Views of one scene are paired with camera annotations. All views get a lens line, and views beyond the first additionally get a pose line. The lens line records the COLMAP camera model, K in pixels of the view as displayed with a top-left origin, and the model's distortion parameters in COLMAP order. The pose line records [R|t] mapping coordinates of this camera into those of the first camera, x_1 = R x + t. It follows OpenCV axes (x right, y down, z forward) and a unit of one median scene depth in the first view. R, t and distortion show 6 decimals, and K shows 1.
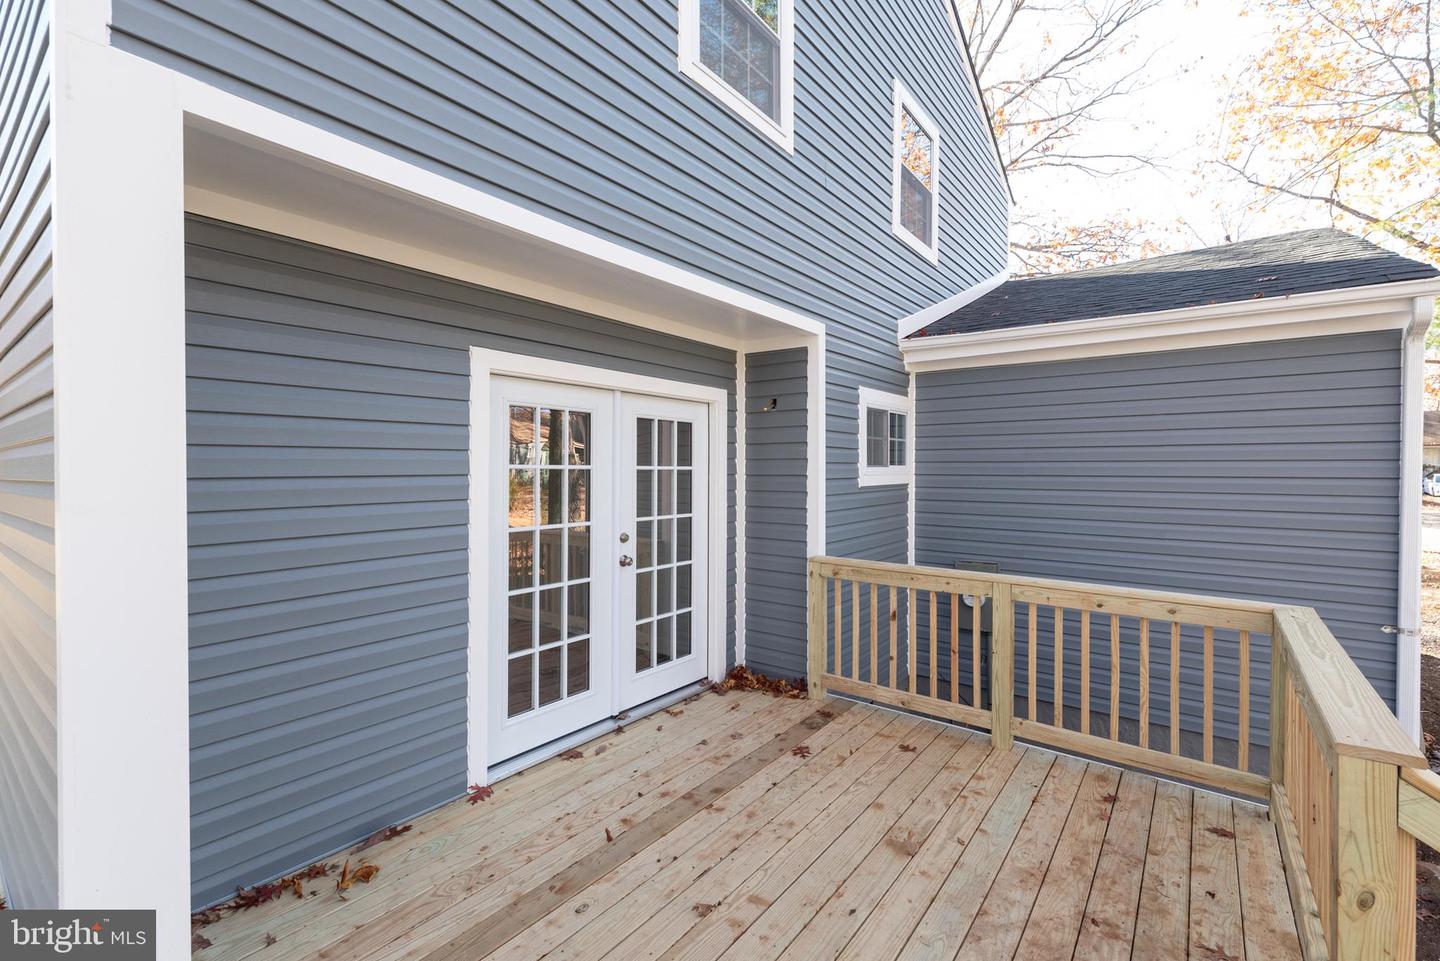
lens RADIAL K [[629.8, 0, 733.2], [0, 629.8, 465.0], [0, 0, 1]] dist [0.003461, -0.000095]
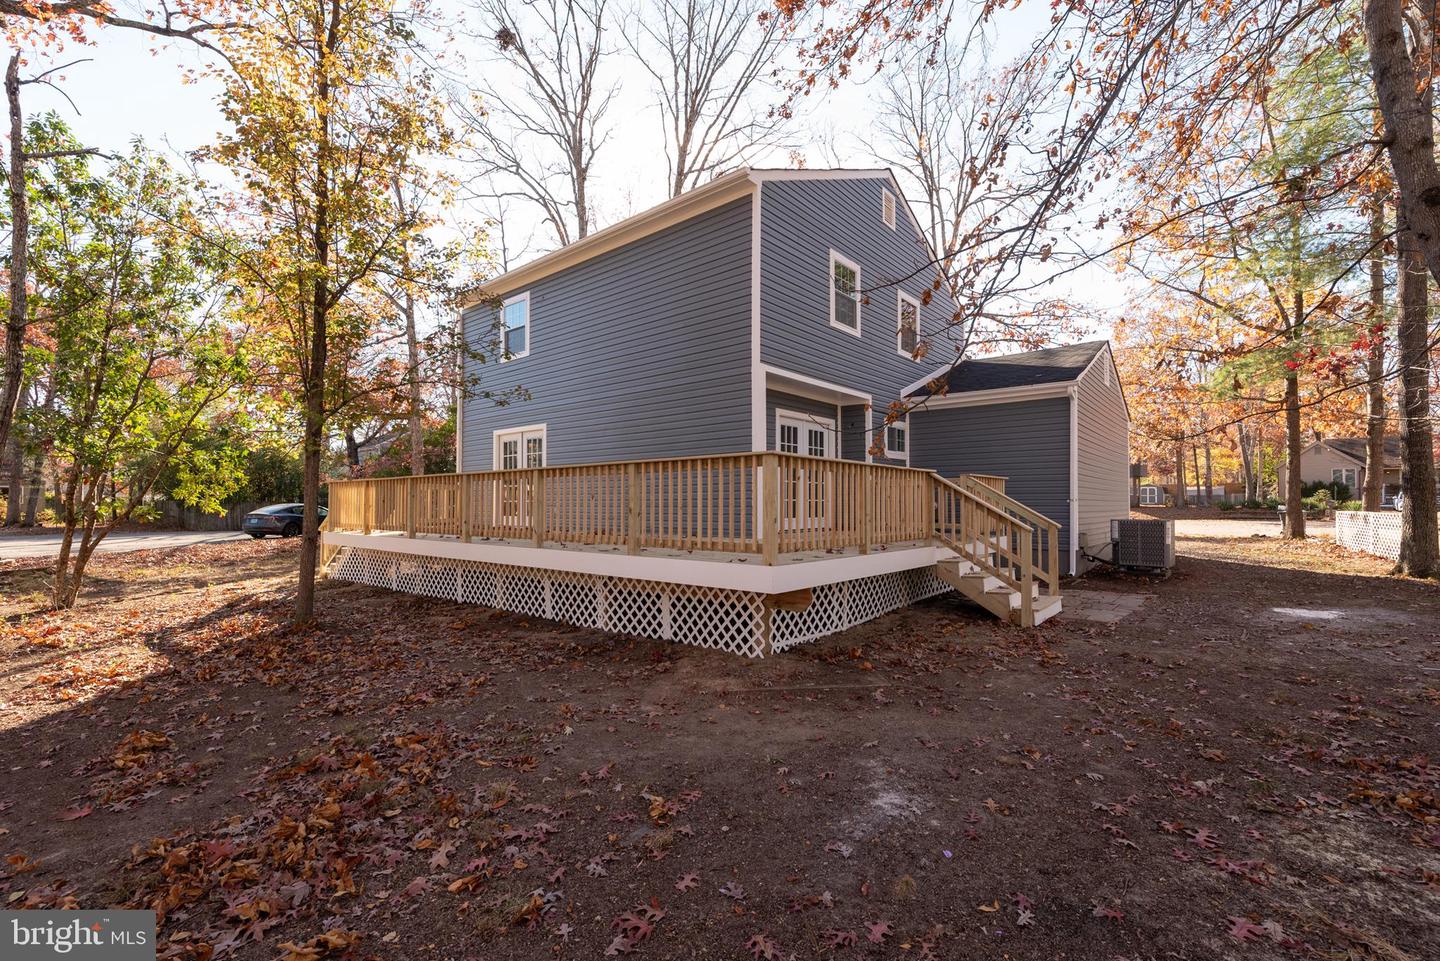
lens RADIAL K [[629.8, 0, 706.8], [0, 629.8, 476.9], [0, 0, 1]] dist [0.003461, -0.000095]
pose [[0.997958, -0.005451, -0.063638, -0.397754], [0.003225, 0.999381, -0.035032, 0.222938], [0.063789, 0.034756, 0.997358, -1.759110]]
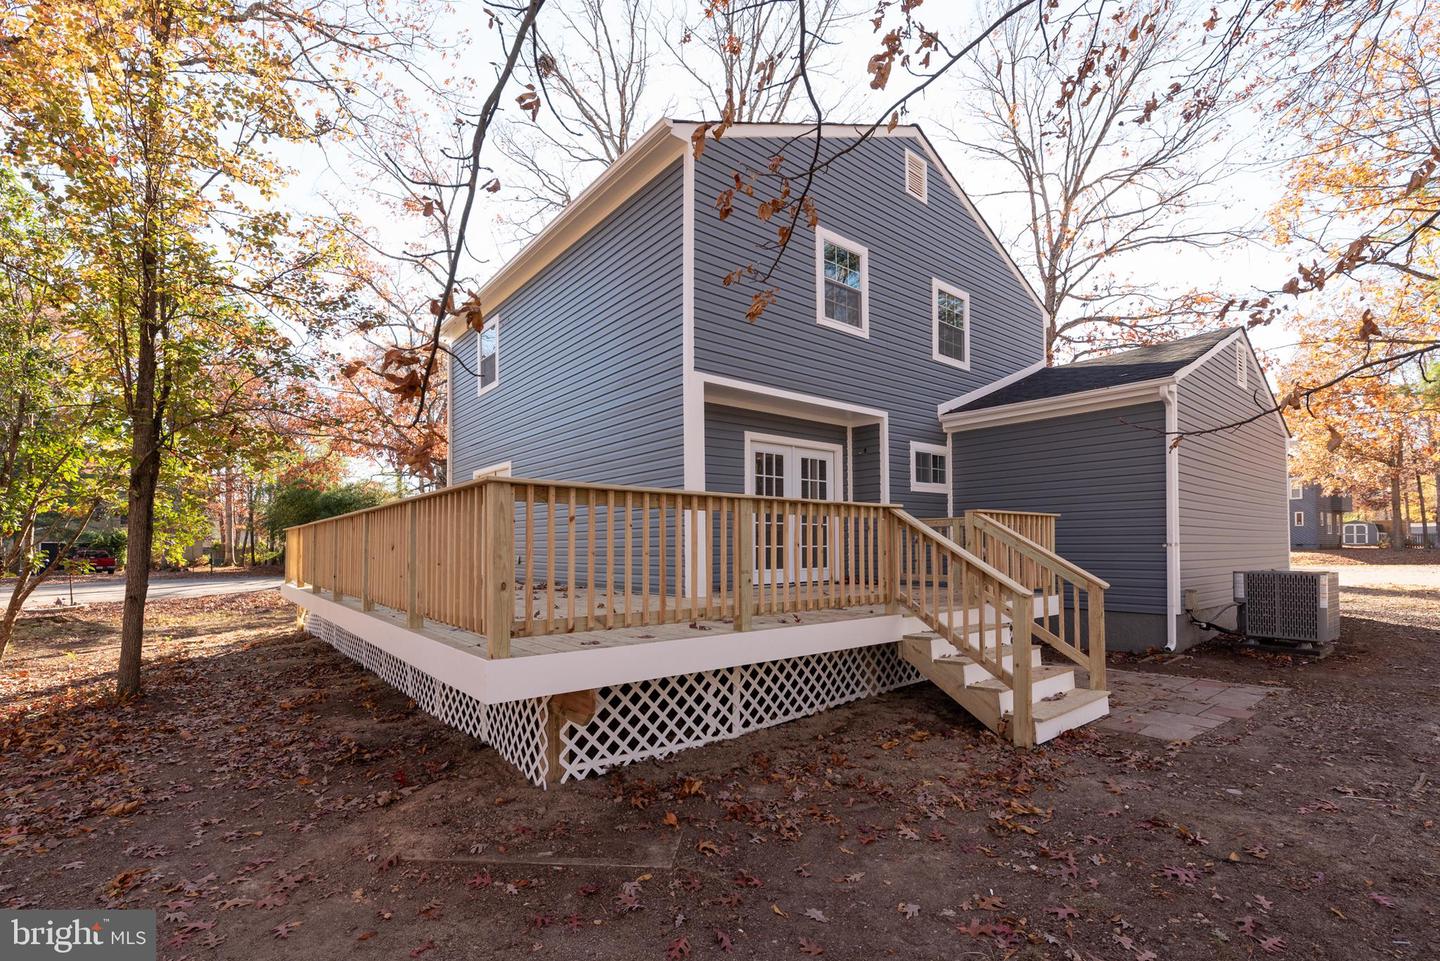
lens RADIAL K [[629.8, 0, 718.4], [0, 629.8, 519.9], [0, 0, 1]] dist [0.003461, -0.000095]
pose [[0.968367, -0.018672, -0.248833, 0.114188], [0.009961, 0.999294, -0.036218, 0.214352], [0.249333, 0.032594, 0.967869, -1.206387]]
